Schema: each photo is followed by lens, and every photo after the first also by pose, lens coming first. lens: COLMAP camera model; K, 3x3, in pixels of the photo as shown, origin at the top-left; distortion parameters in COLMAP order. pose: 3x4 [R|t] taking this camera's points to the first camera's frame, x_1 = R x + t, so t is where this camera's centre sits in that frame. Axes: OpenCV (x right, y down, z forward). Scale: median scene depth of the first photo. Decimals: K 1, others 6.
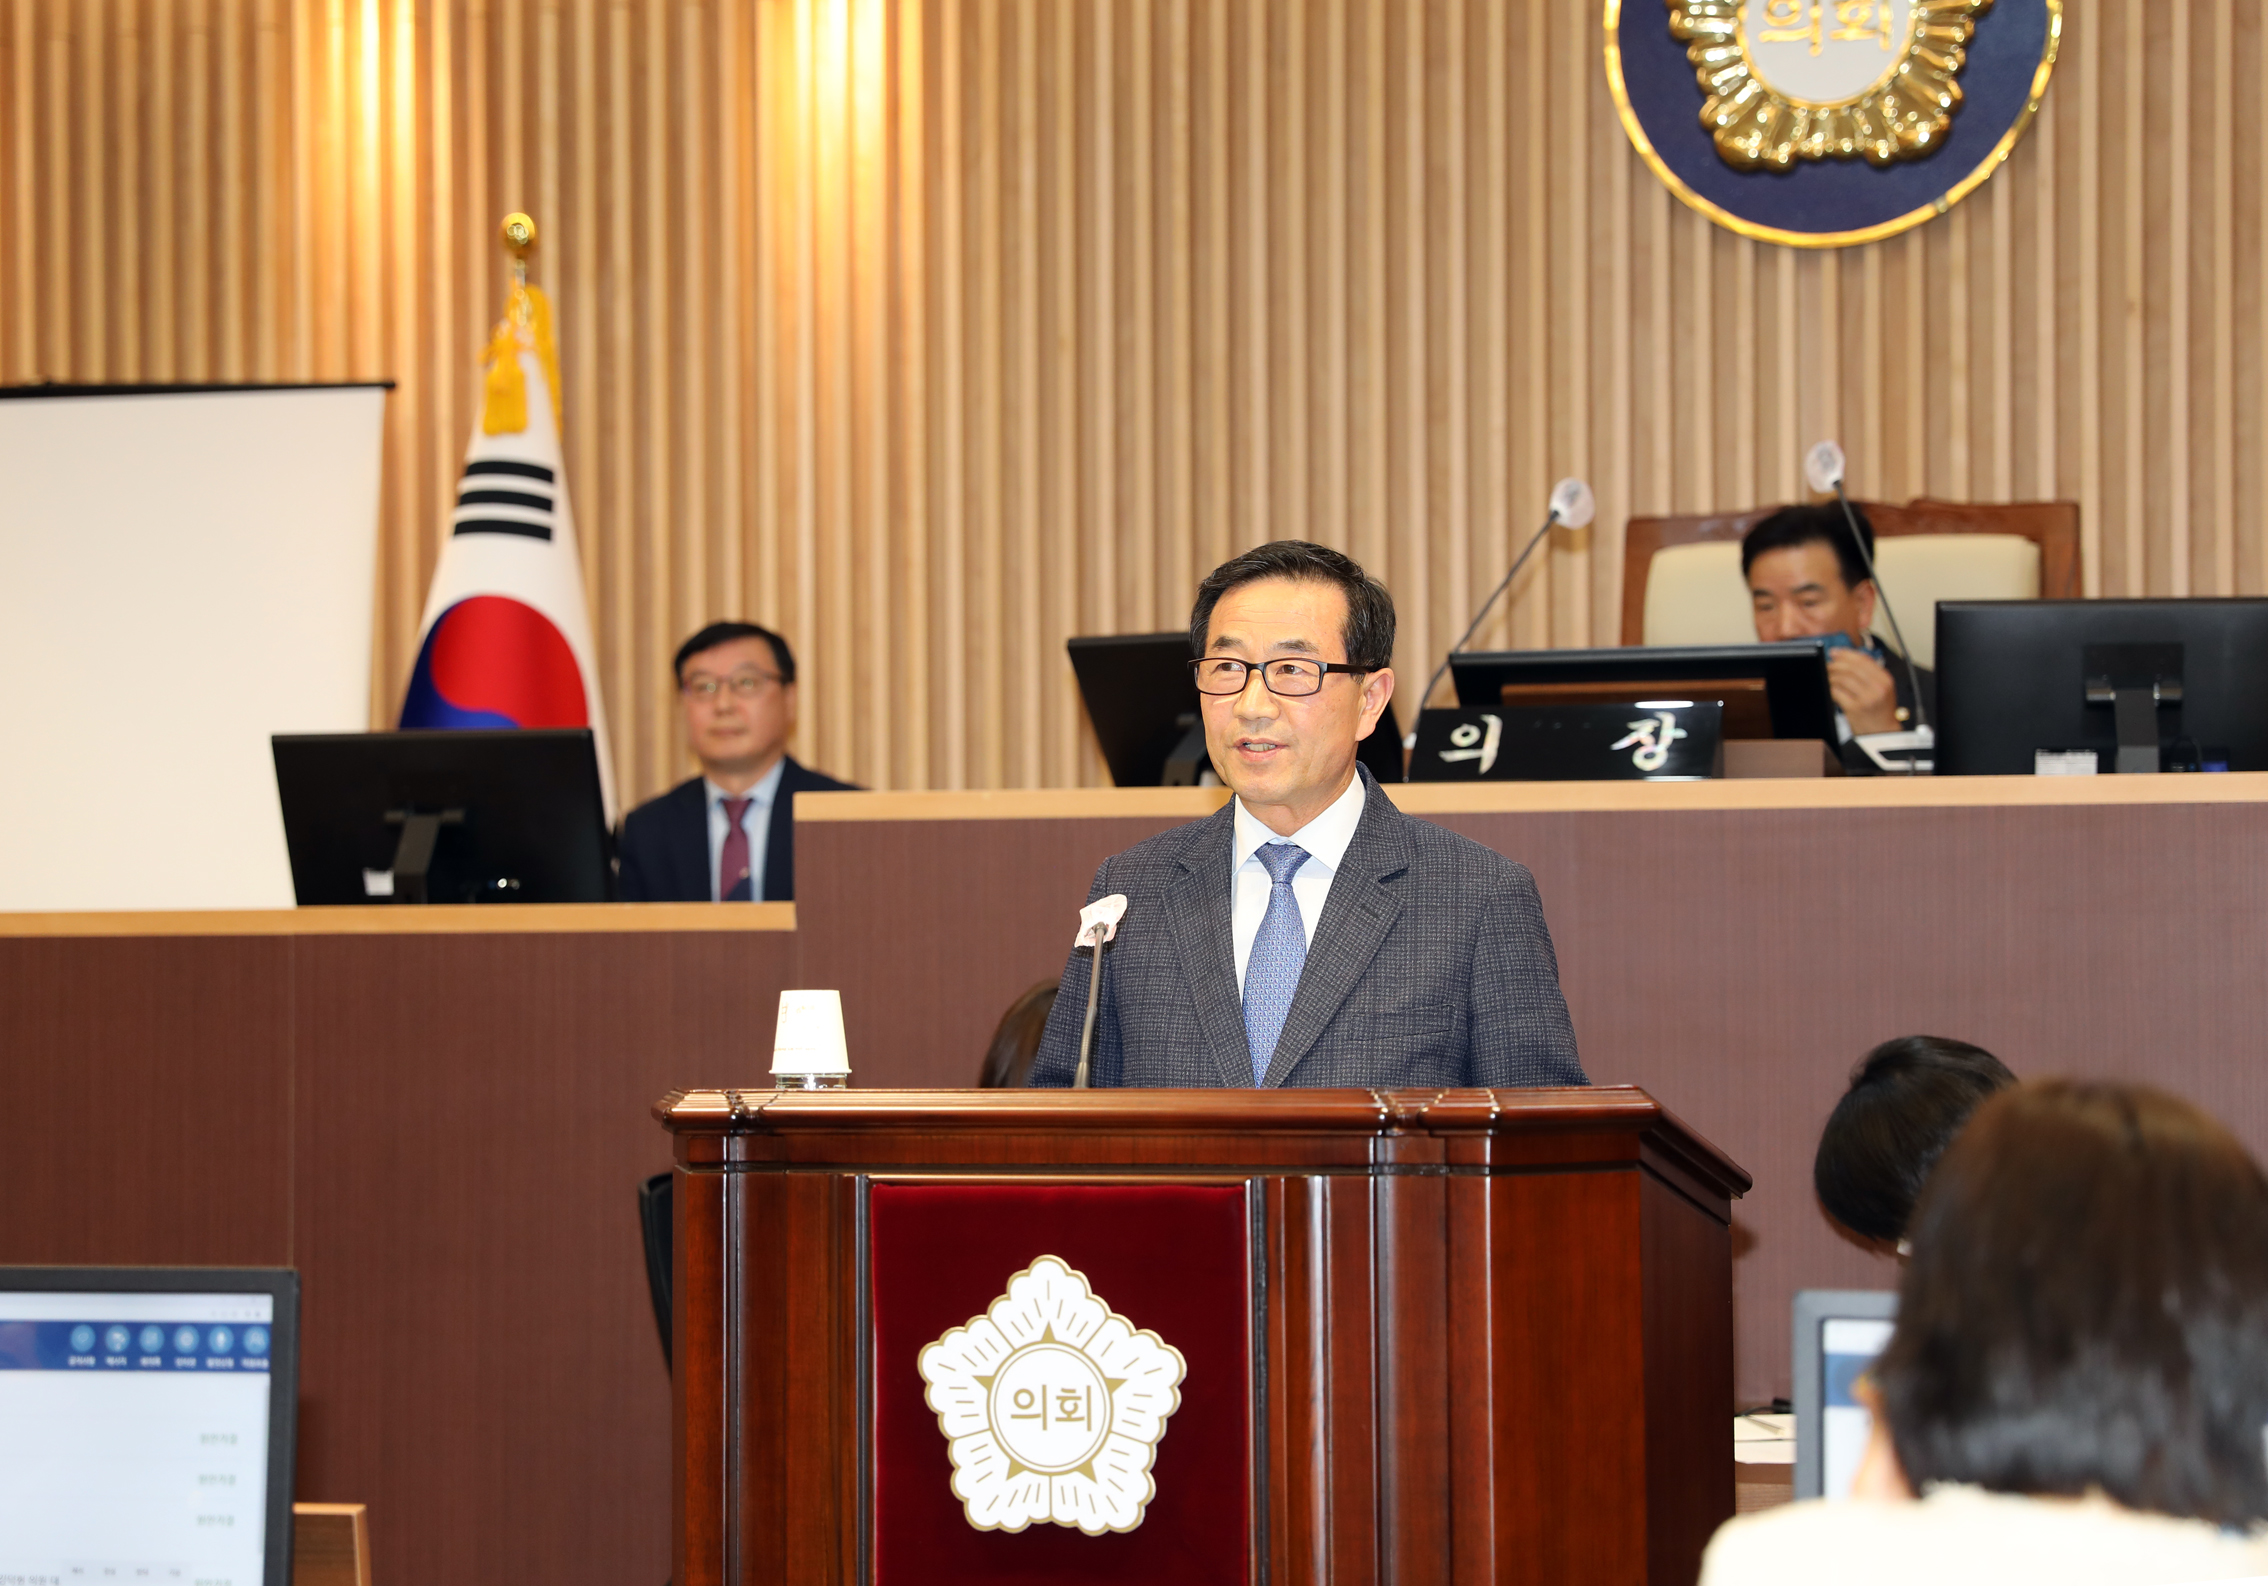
lens RADIAL K [[4972.1, 0, 1134.0], [0, 4972.1, 793.0], [0, 0, 1]] dist [0.176337, 0.349551]
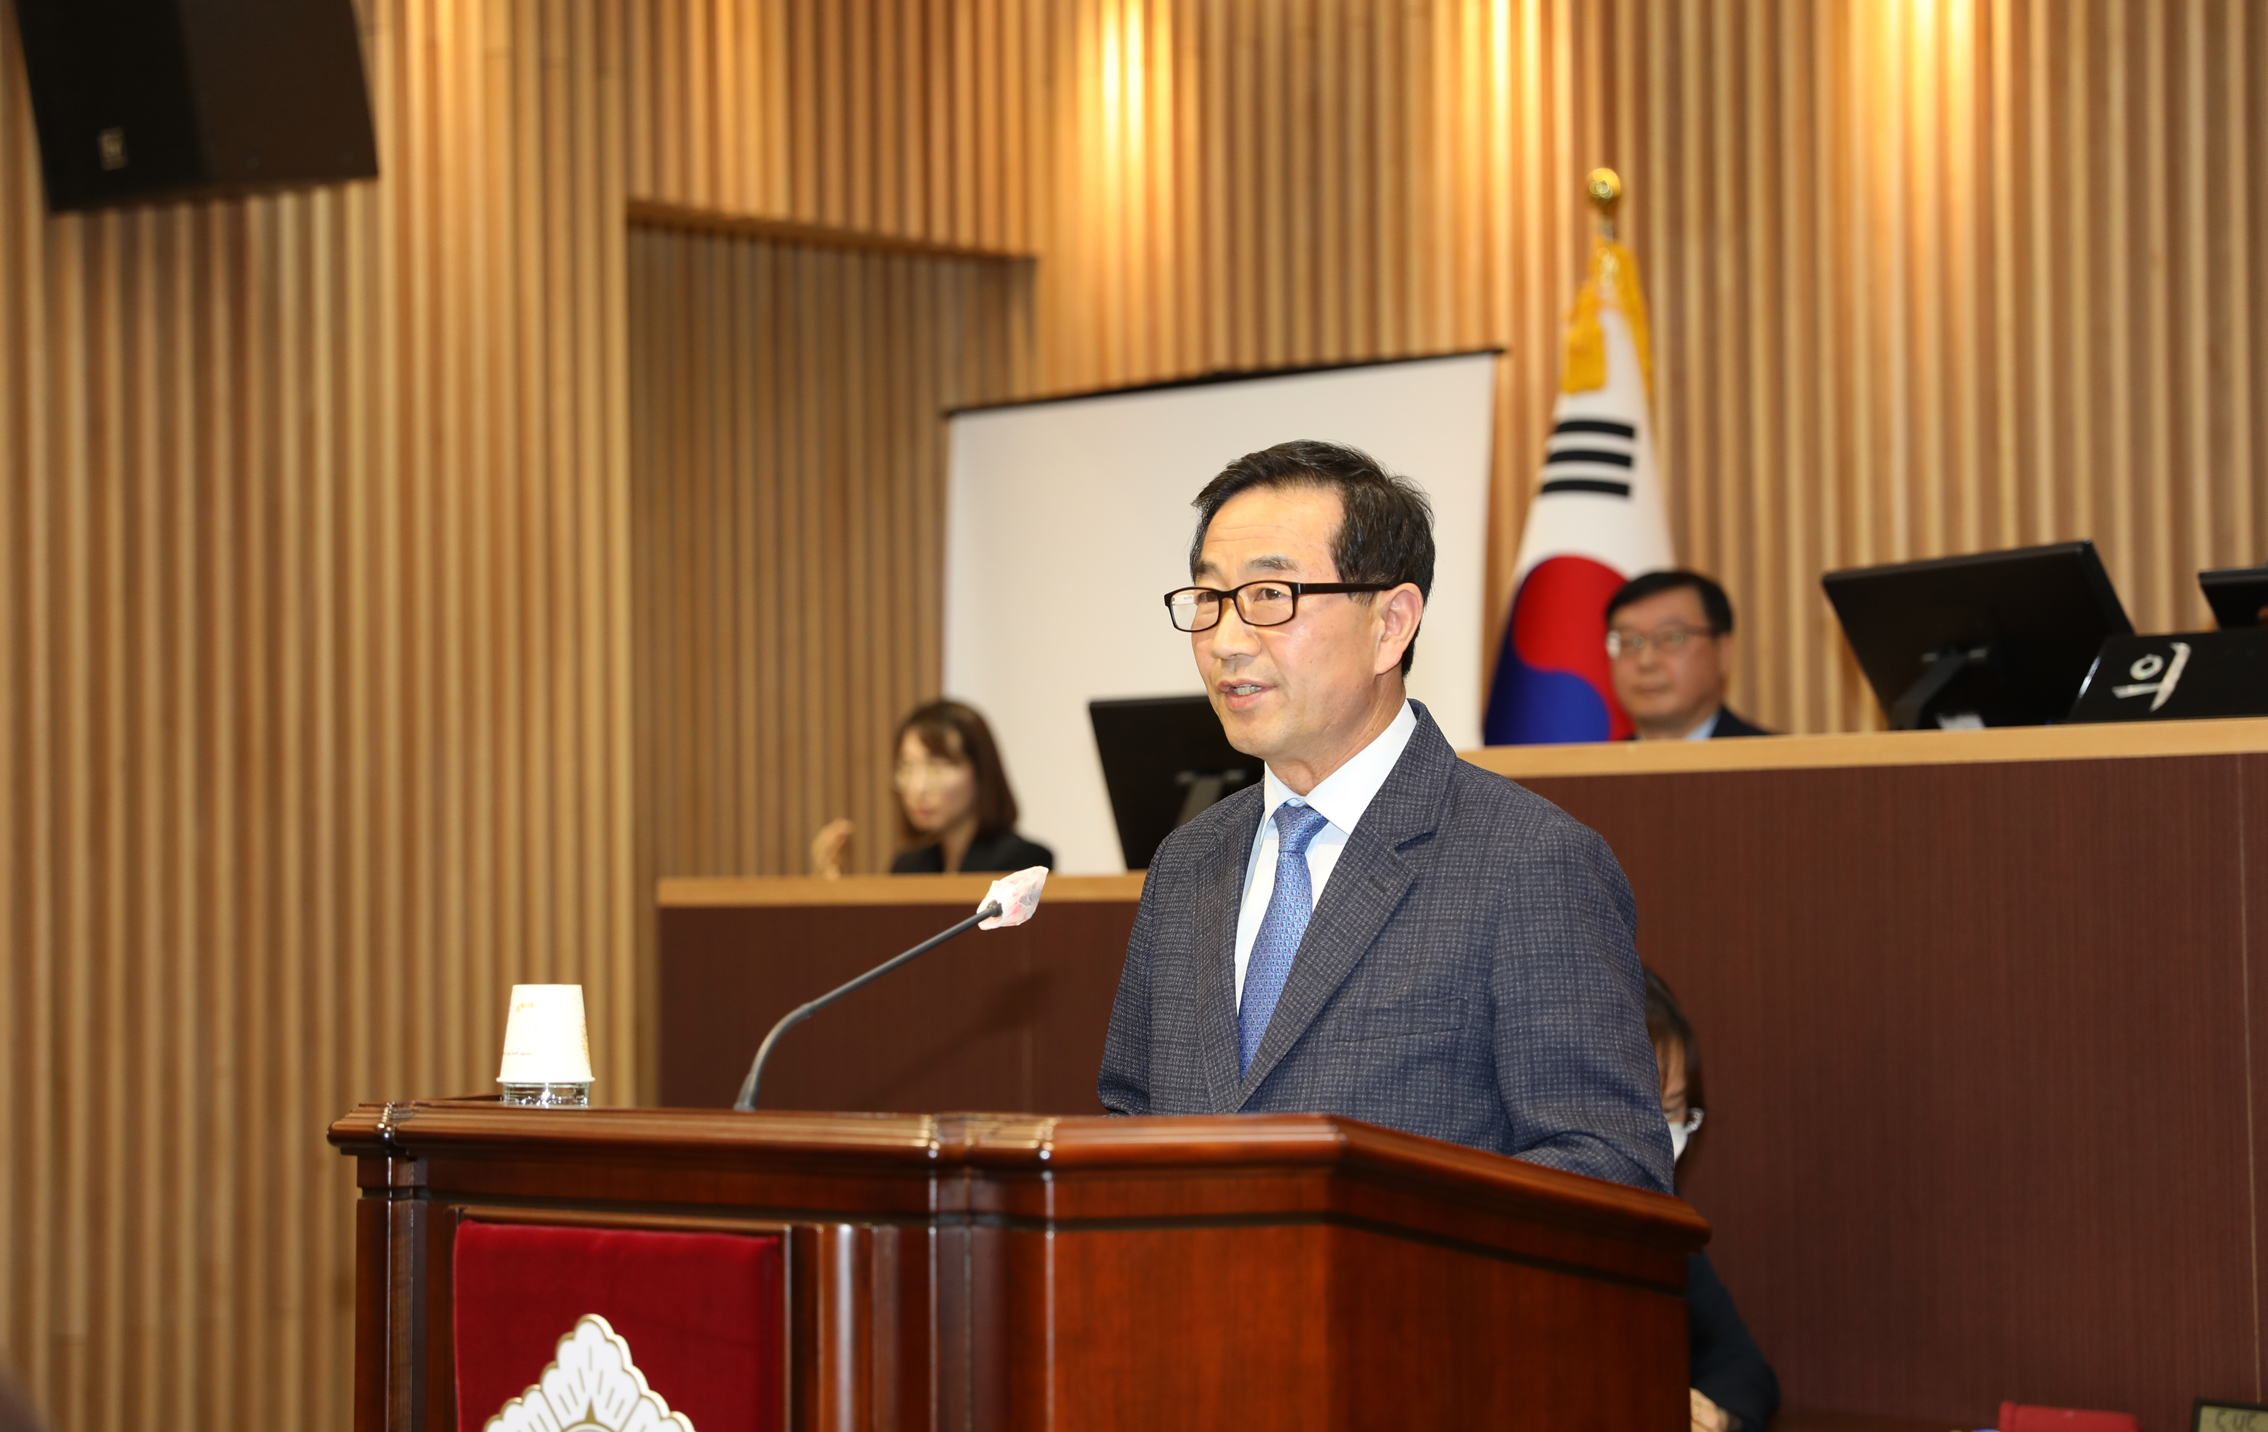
lens RADIAL K [[4386.3, 0, 1139.3], [0, 4386.3, 747.5], [0, 0, 1]] dist [0.193413, 0.038615]
pose [[0.908893, -0.019295, -0.416582, 0.227264], [0.018777, 0.999809, -0.005343, 0.003113], [0.416606, -0.002966, 0.909082, 0.233692]]
